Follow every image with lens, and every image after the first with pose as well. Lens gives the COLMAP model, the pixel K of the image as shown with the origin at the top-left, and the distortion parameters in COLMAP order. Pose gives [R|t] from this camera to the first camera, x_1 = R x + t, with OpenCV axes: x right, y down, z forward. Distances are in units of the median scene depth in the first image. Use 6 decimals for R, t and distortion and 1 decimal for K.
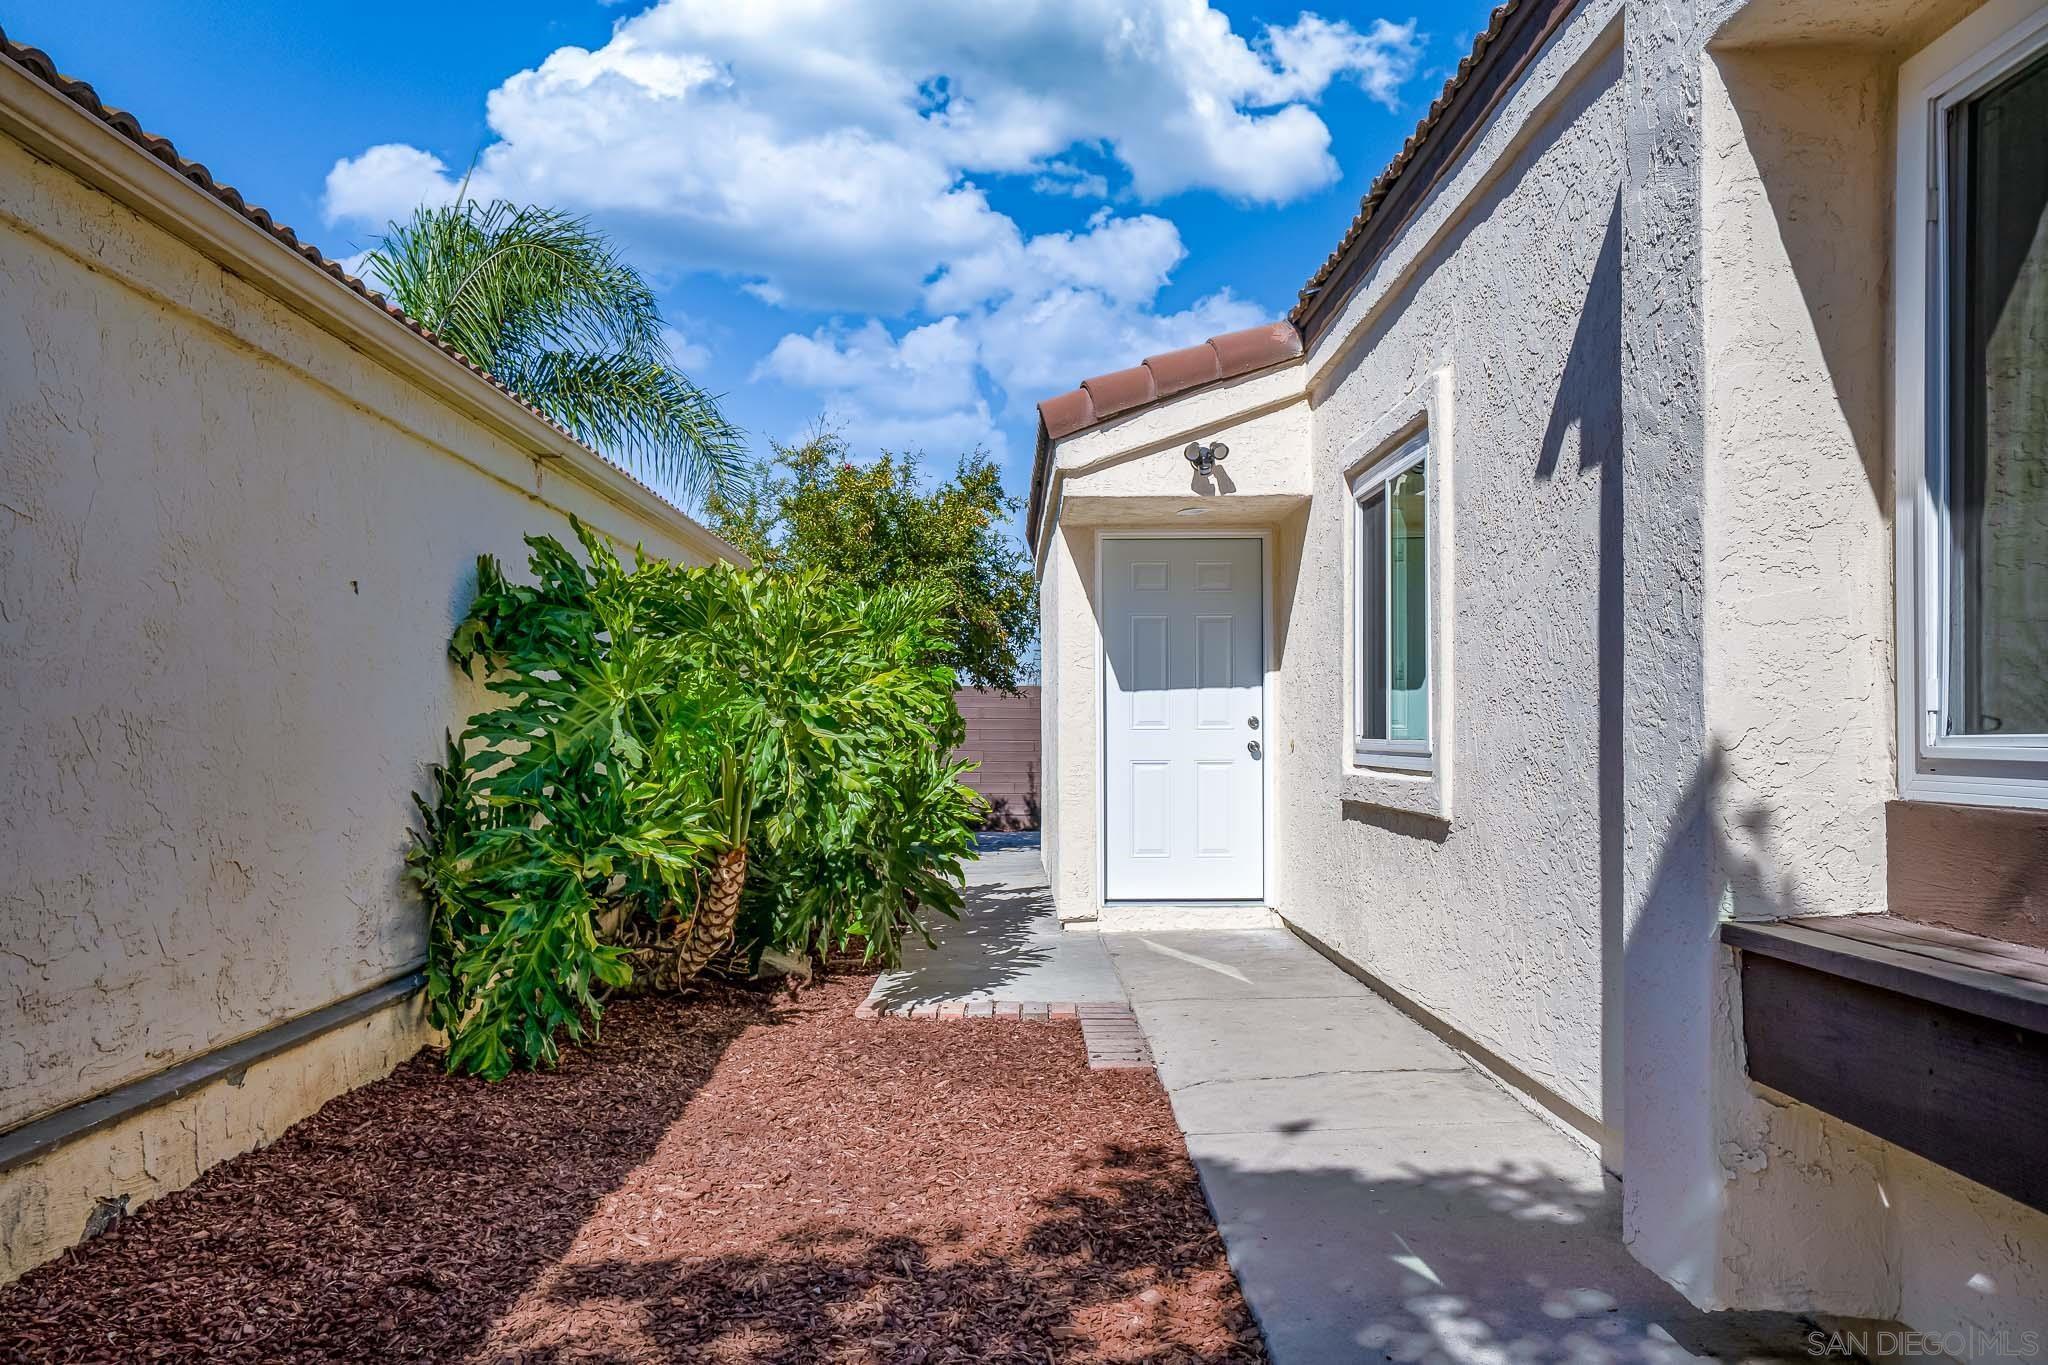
lens RADIAL K [[1451.6, 0, 1021.3], [0, 1451.6, 733.3], [0, 0, 1]] dist [-0.006557, 0.043225]
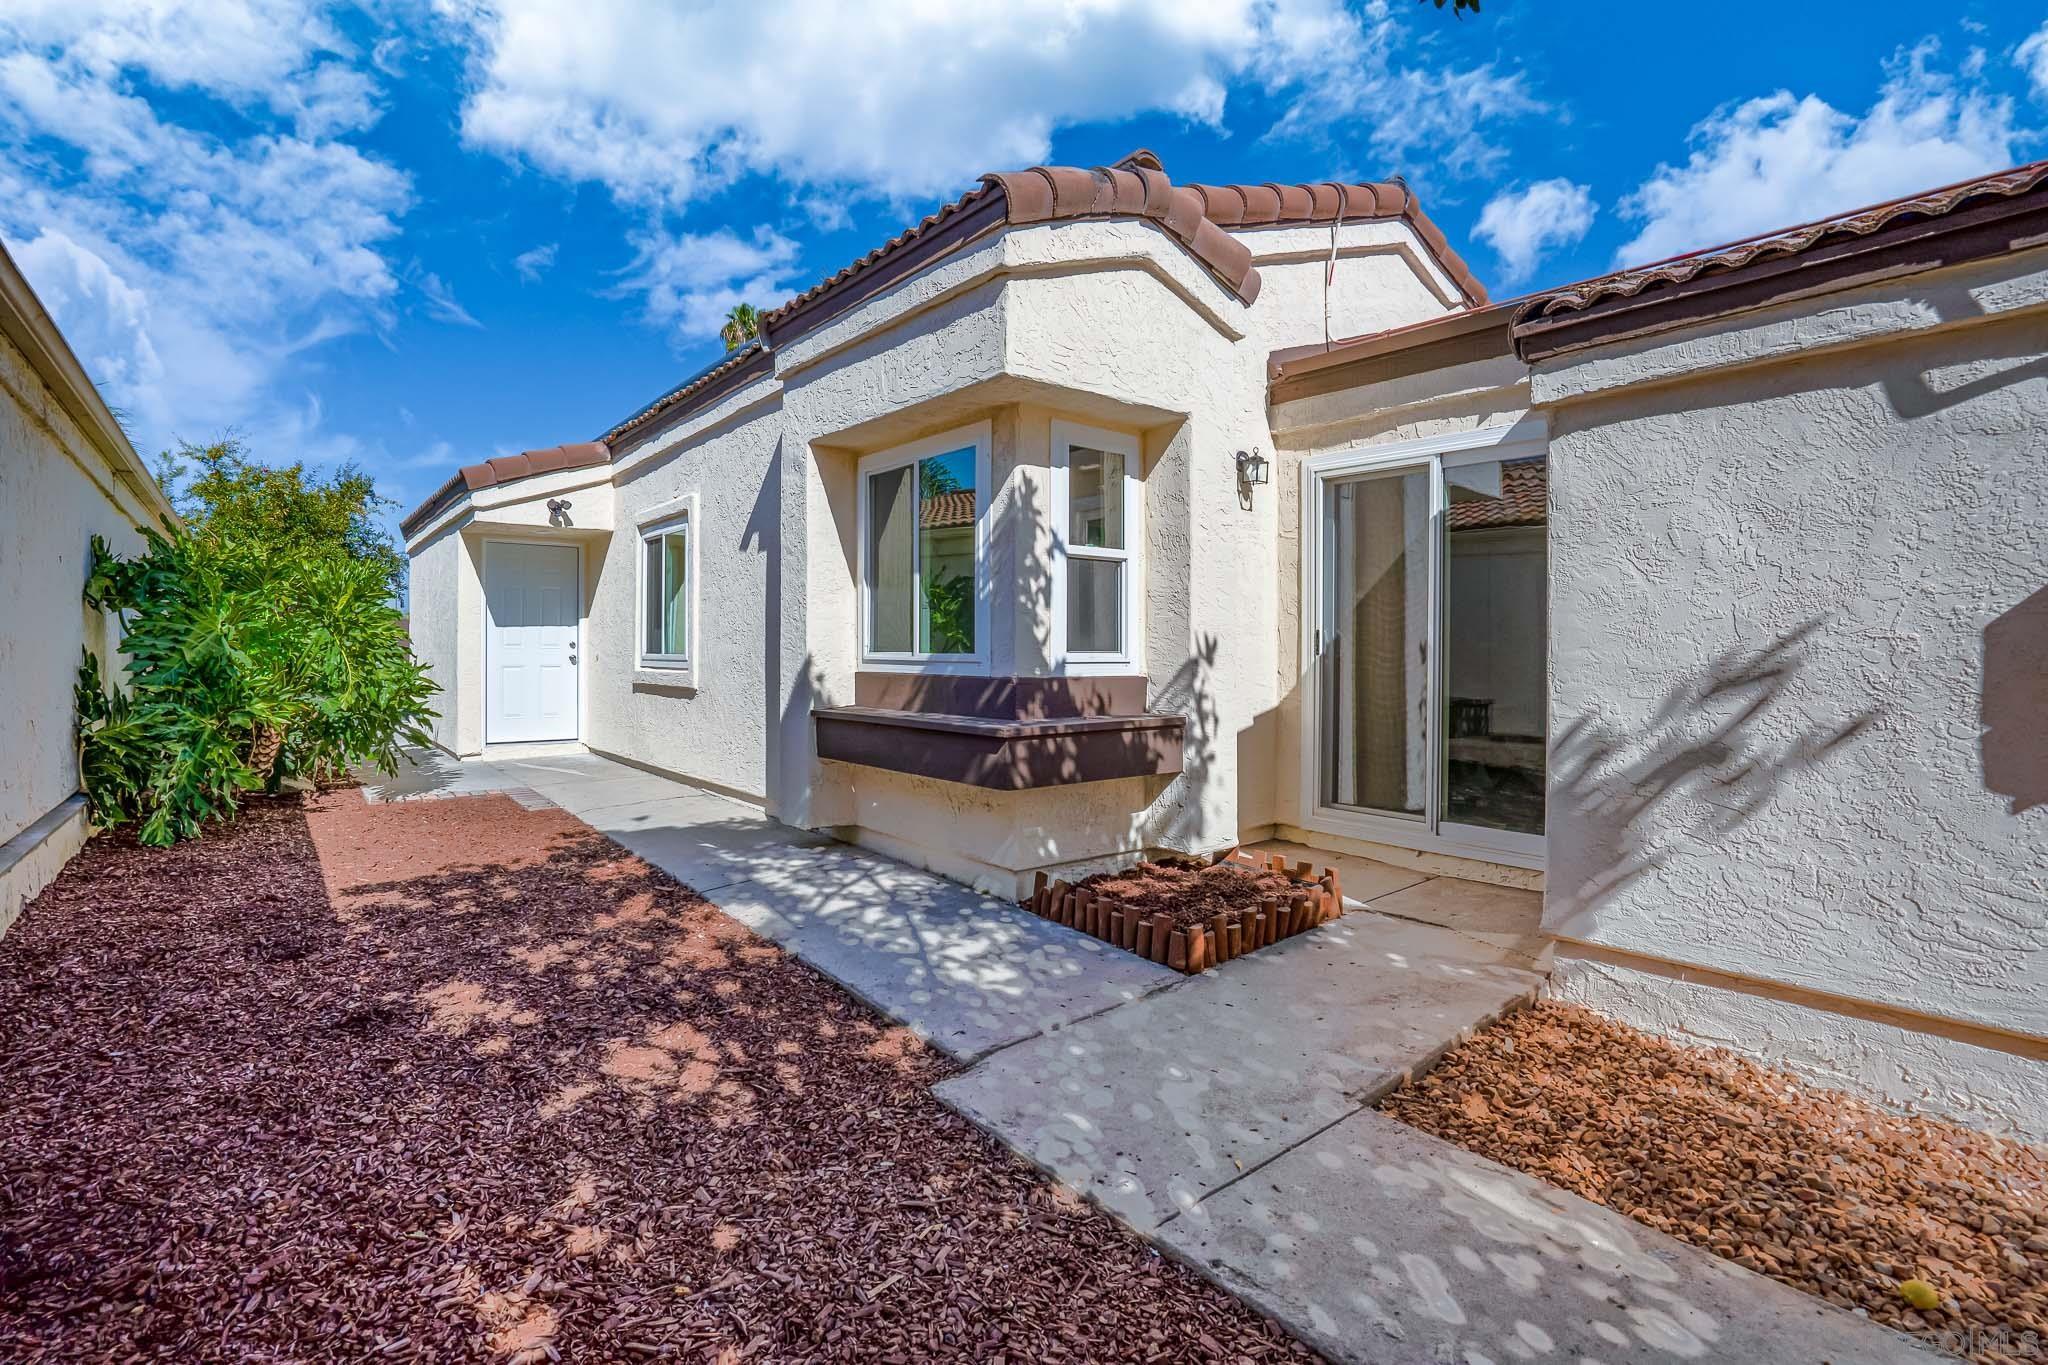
lens RADIAL K [[973.6, 0, 1015.5], [0, 973.6, 646.7], [0, 0, 1]] dist [-0.065168, 0.023813]
pose [[0.777294, 0.008214, 0.629084, -0.254845], [-0.004788, 0.999963, -0.007141, 0.001323], [-0.629120, 0.002539, 0.777304, -0.470326]]
